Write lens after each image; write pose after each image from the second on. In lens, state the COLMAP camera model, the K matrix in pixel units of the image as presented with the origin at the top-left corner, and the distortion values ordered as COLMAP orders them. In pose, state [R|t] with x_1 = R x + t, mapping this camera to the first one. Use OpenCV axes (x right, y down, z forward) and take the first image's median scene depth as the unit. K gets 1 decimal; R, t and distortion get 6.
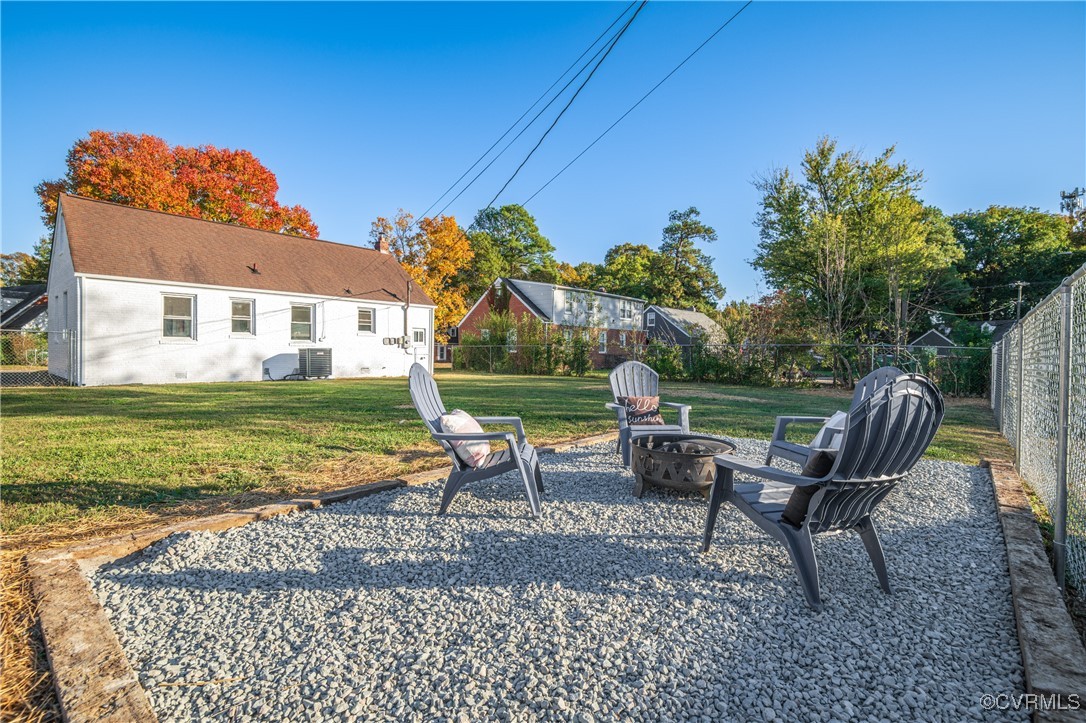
lens RADIAL K [[498.6, 0, 542.6], [0, 498.6, 360.2], [0, 0, 1]] dist [-0.000278, -0.000041]
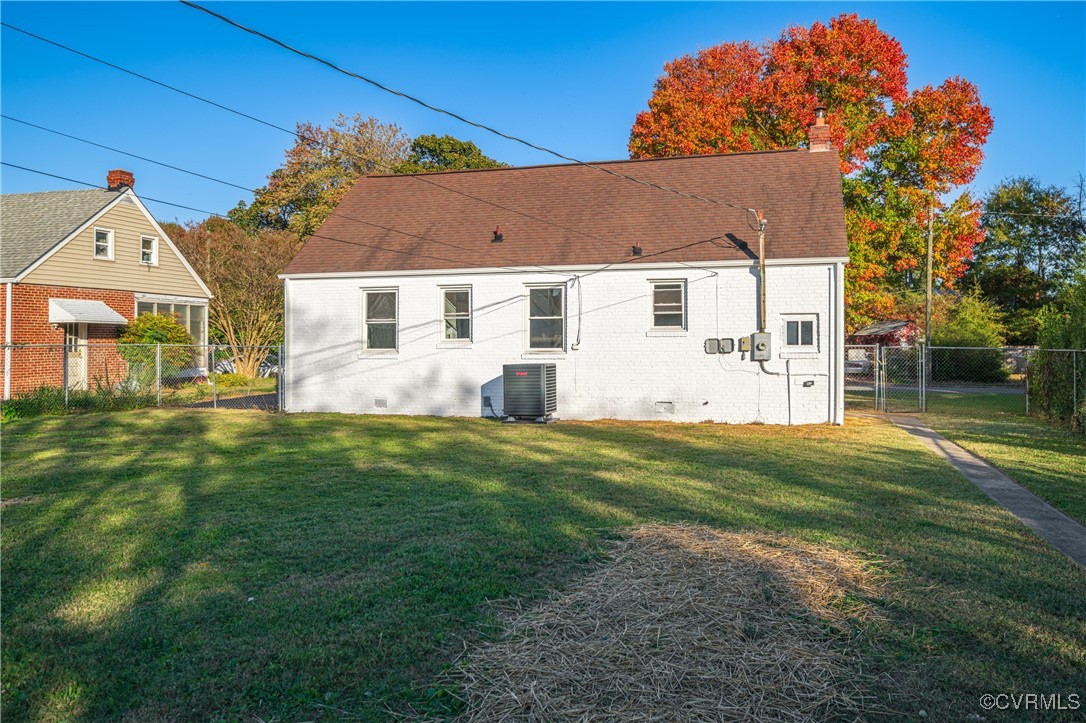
lens RADIAL K [[870.2, 0, 543.2], [0, 870.2, 359.5], [0, 0, 1]] dist [0.003050, 0.000204]
pose [[0.422023, 0.001670, -0.906584, 0.408187], [-0.007089, 0.999974, -0.001458, -0.026145], [0.906558, 0.007042, 0.422024, 0.575944]]
